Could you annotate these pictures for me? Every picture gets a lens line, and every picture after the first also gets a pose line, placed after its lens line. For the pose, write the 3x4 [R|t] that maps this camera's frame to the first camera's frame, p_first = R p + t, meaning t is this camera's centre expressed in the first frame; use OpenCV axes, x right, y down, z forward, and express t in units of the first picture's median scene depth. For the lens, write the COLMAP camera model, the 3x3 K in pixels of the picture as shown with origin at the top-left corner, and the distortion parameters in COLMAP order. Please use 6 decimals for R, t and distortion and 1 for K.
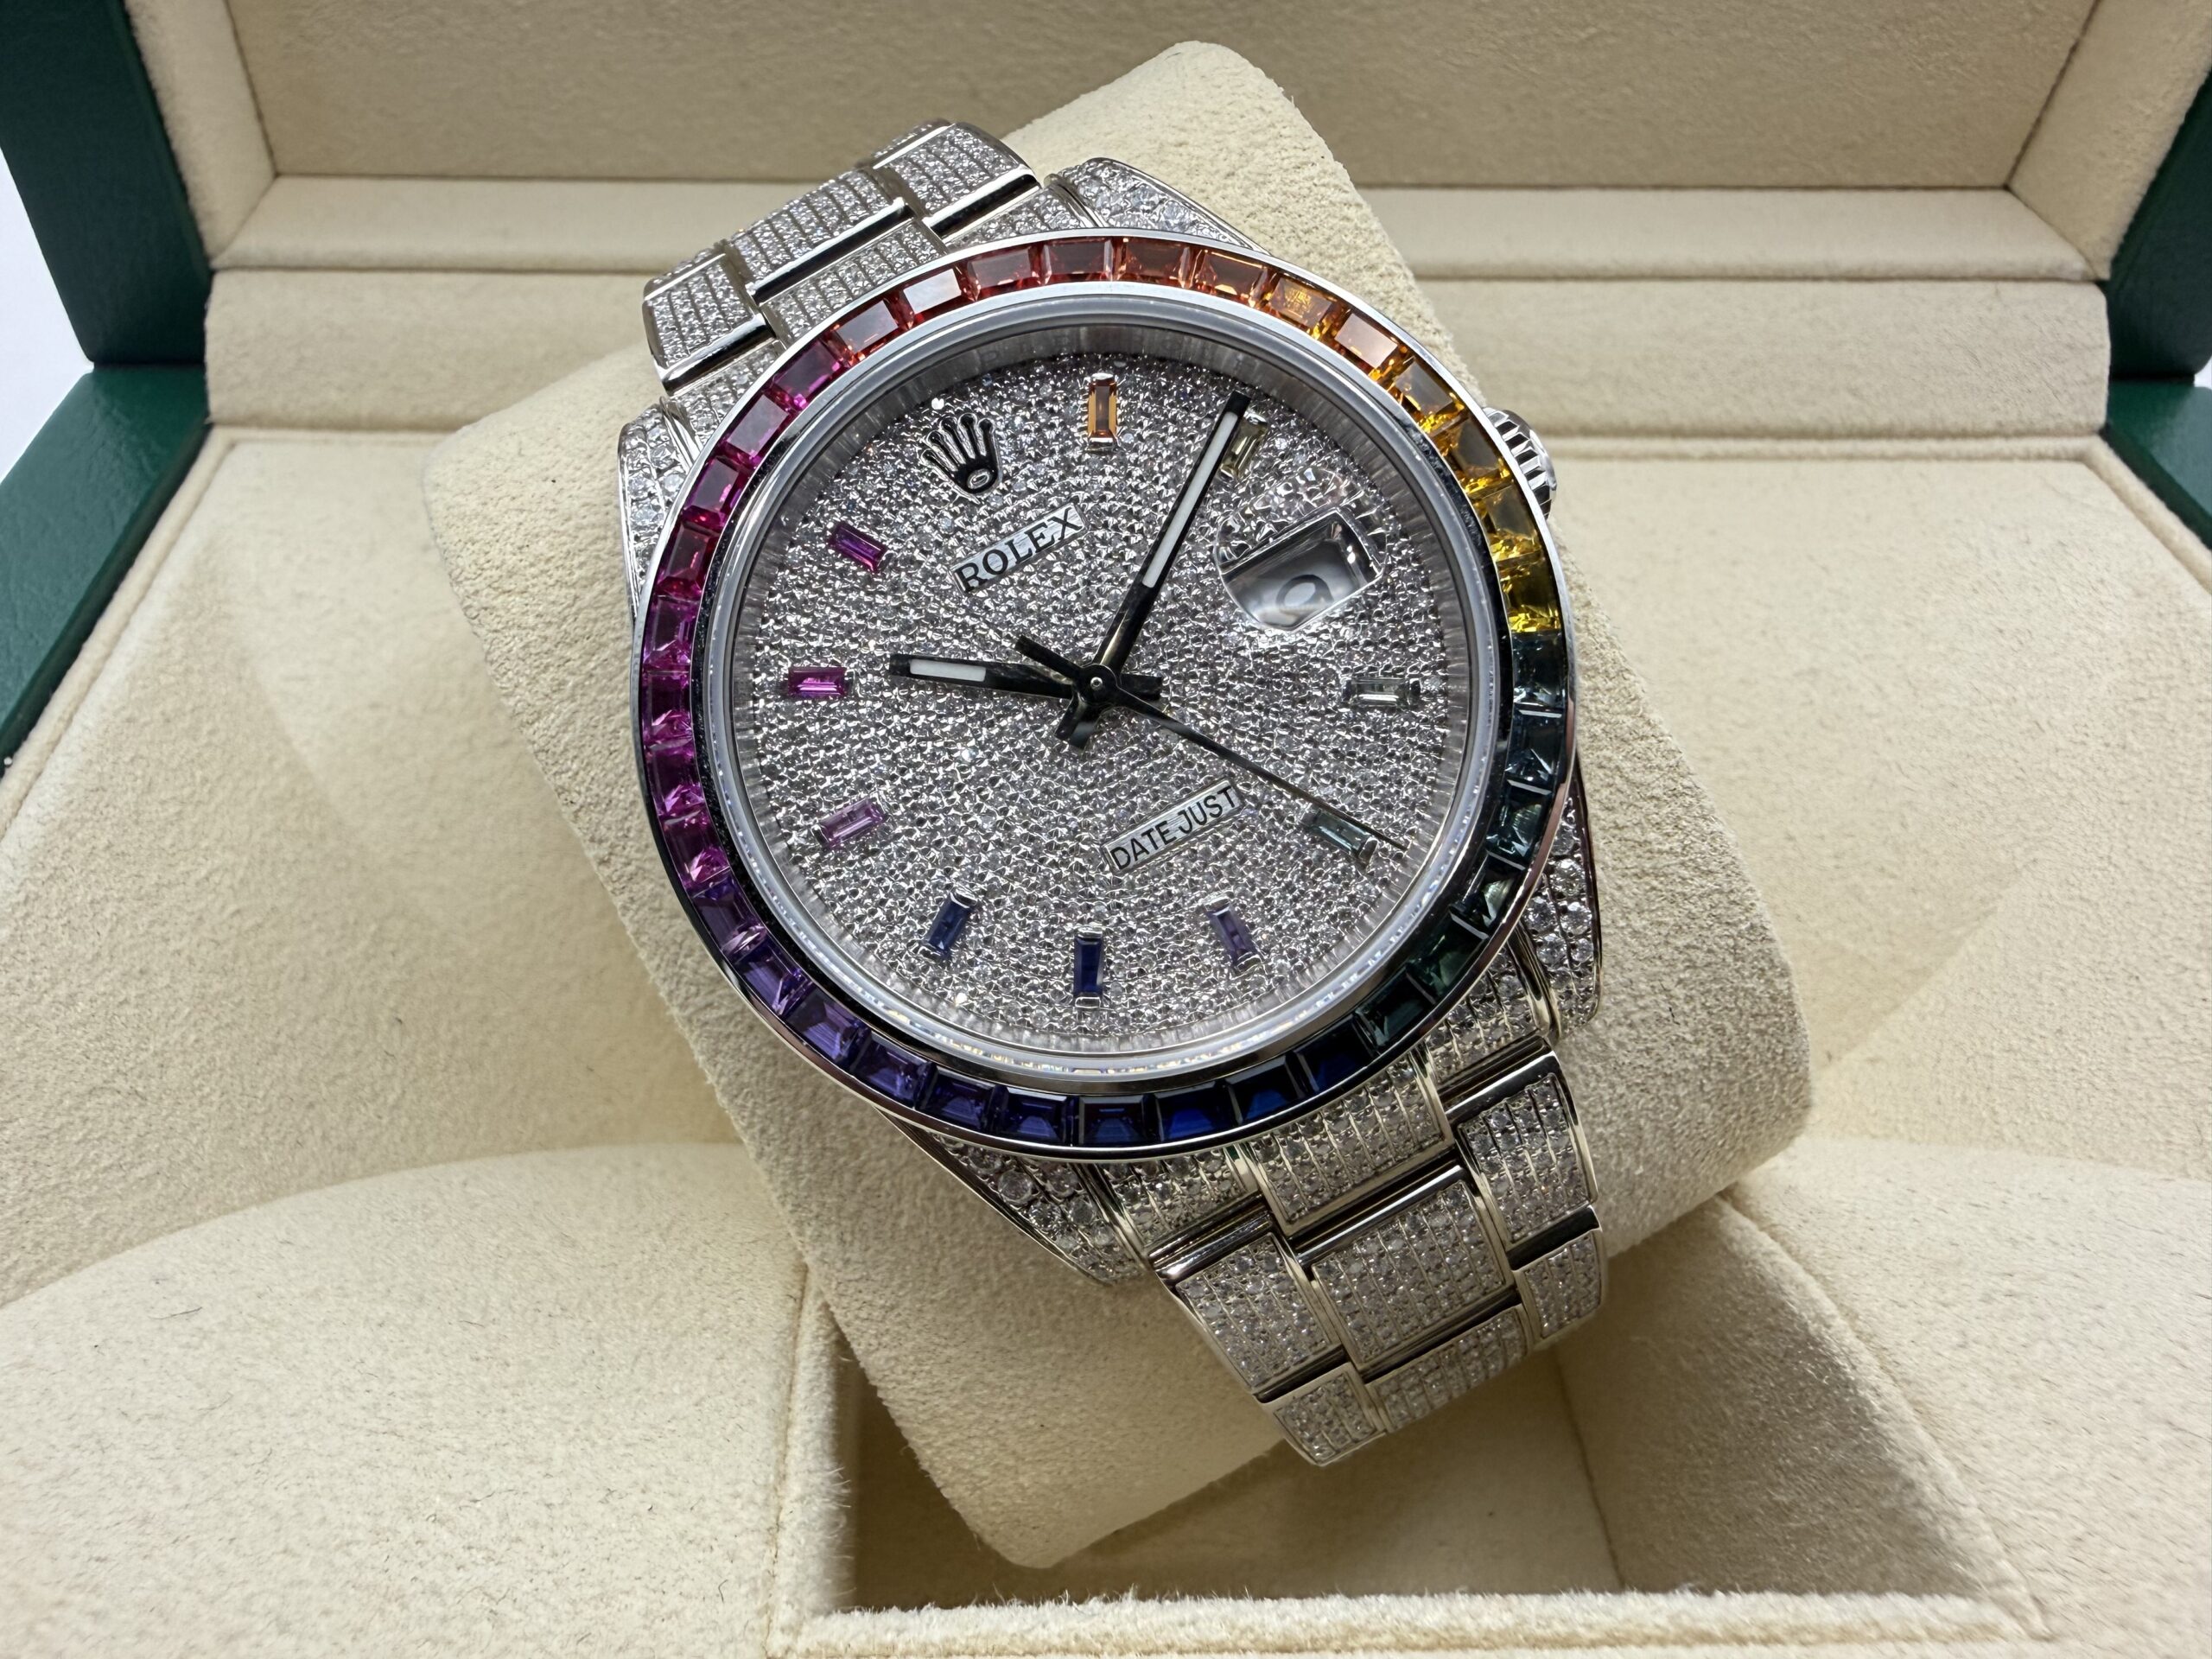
lens RADIAL K [[1633.6, 0, 992.1], [0, 1633.6, 826.6], [0, 0, 1]] dist [0.004975, -0.000352]
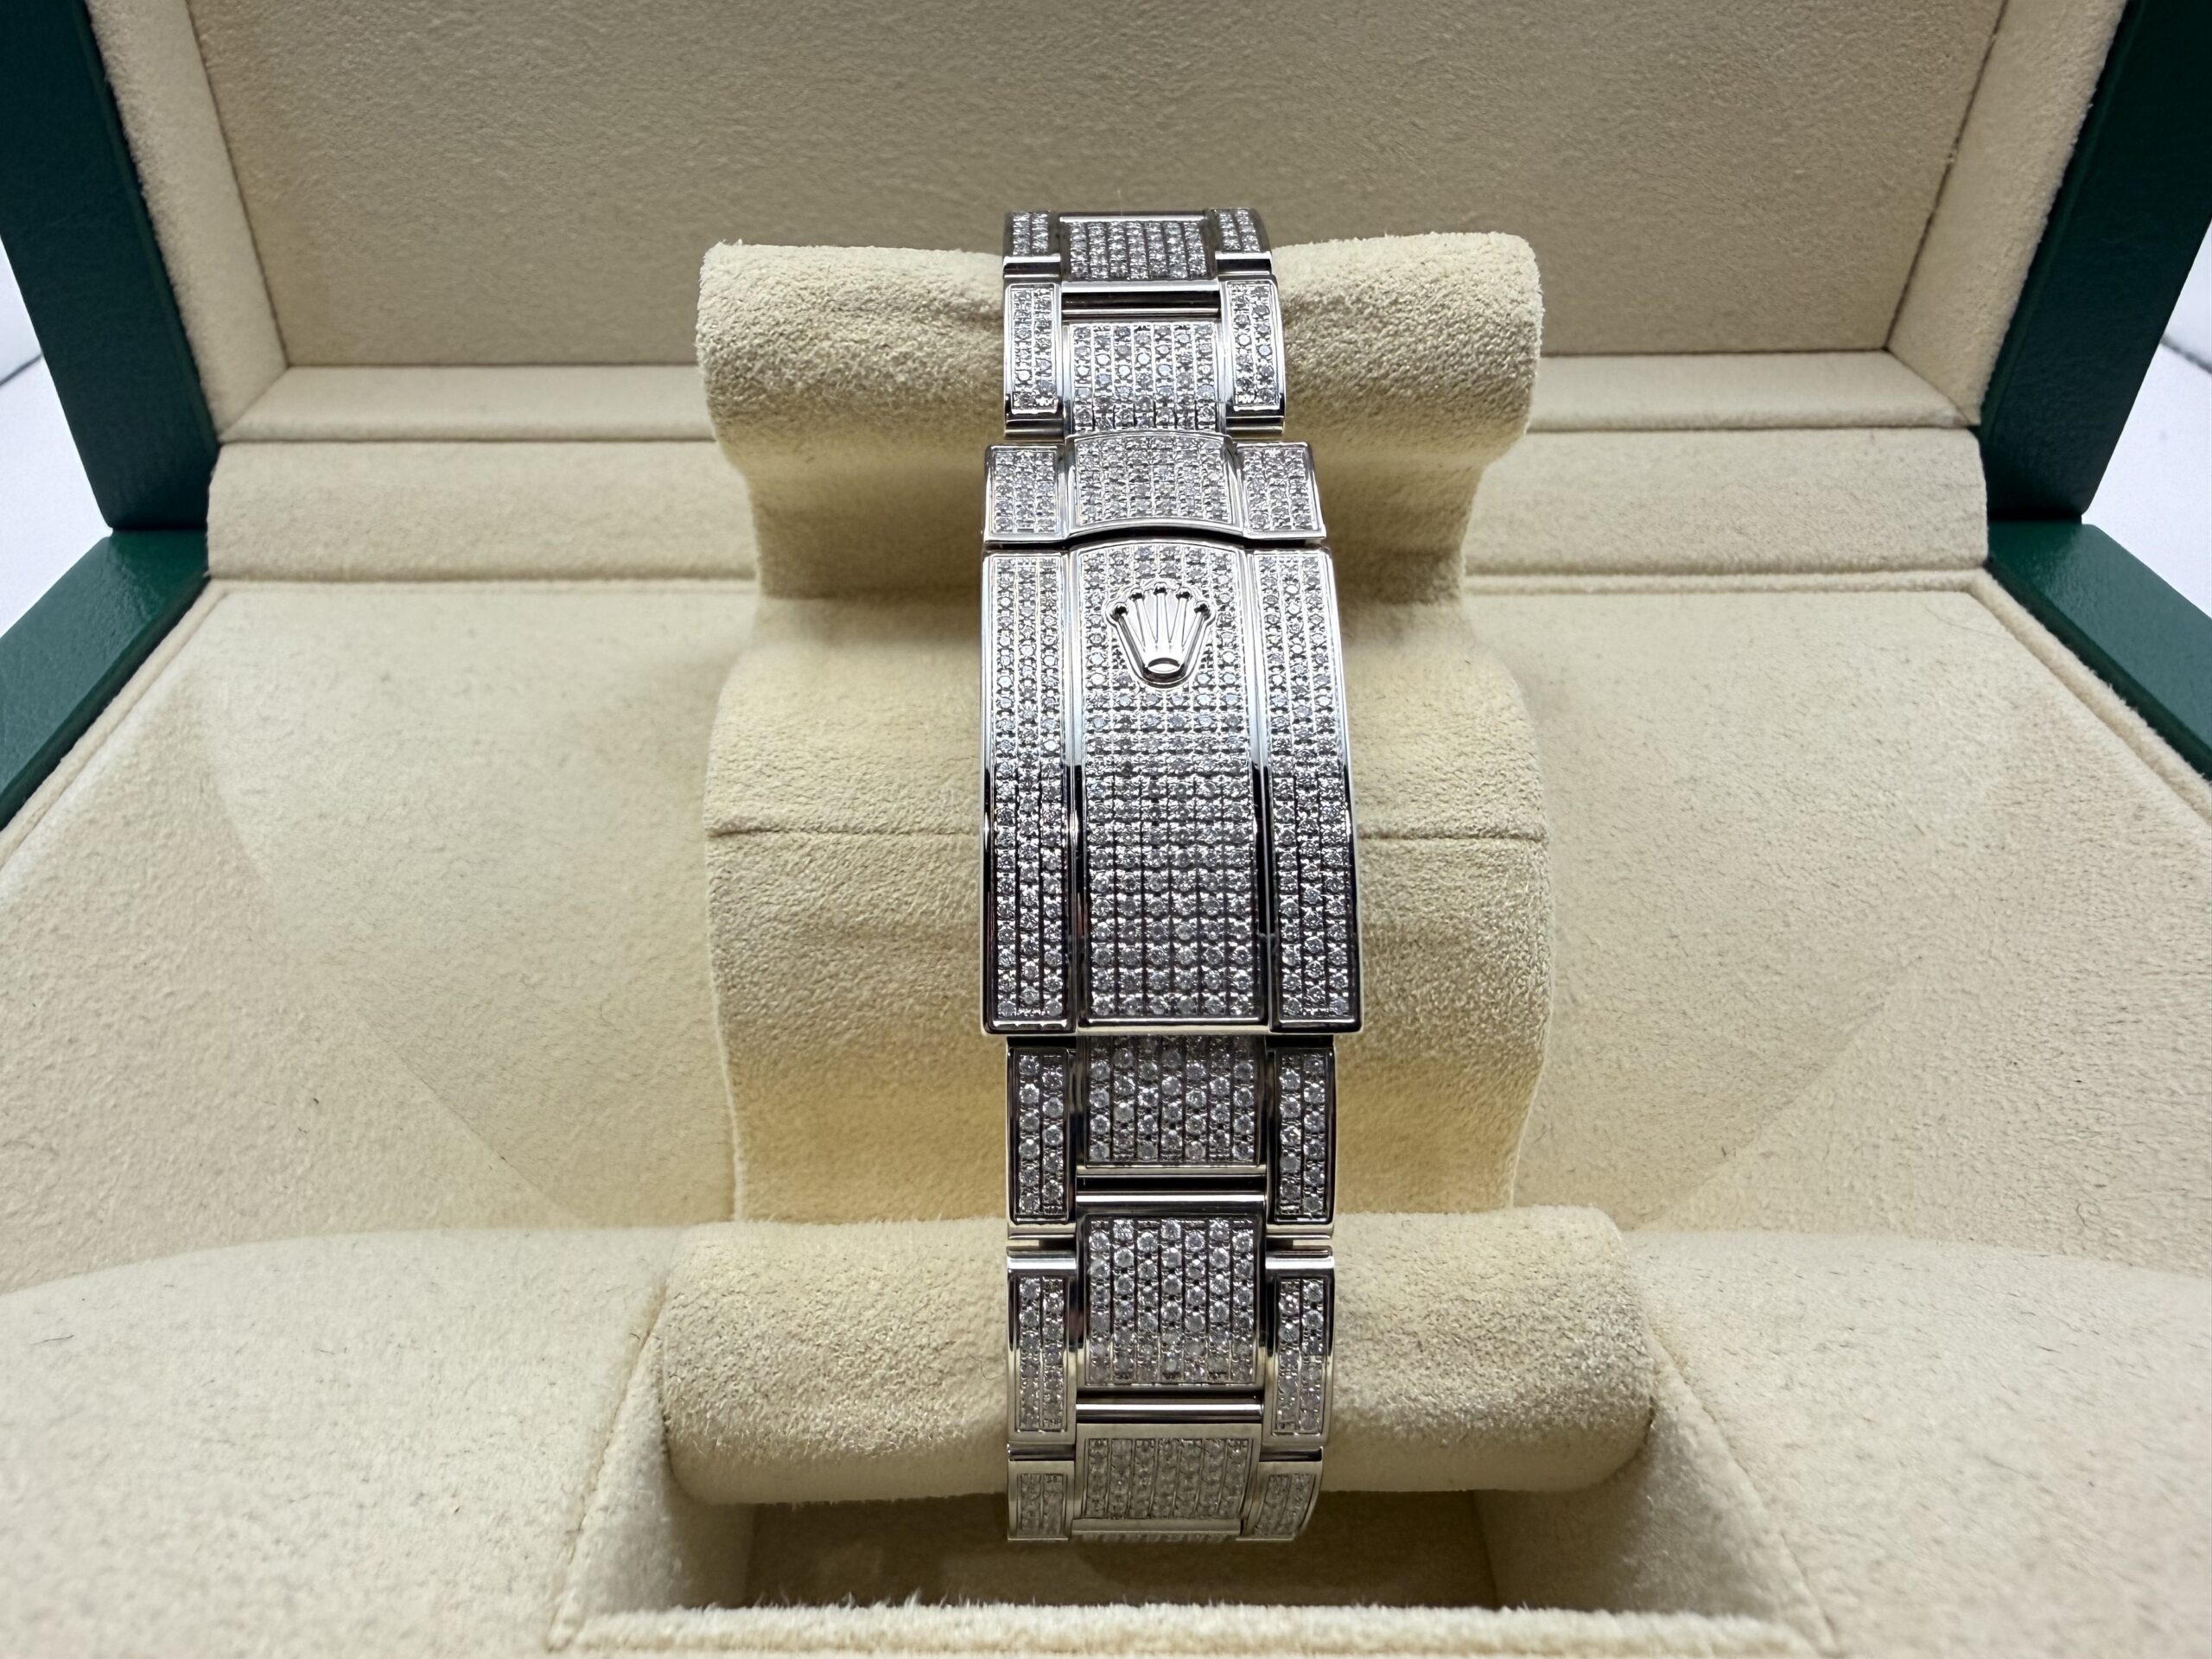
lens RADIAL K [[1626.0, 0, 989.8], [0, 1626.0, 826.4], [0, 0, 1]] dist [0.001782, 0.004020]
pose [[0.998924, -0.006104, -0.045966, 0.115235], [-0.000377, 0.990197, -0.139675, 0.086902], [0.046368, 0.139542, 0.989130, -0.038844]]
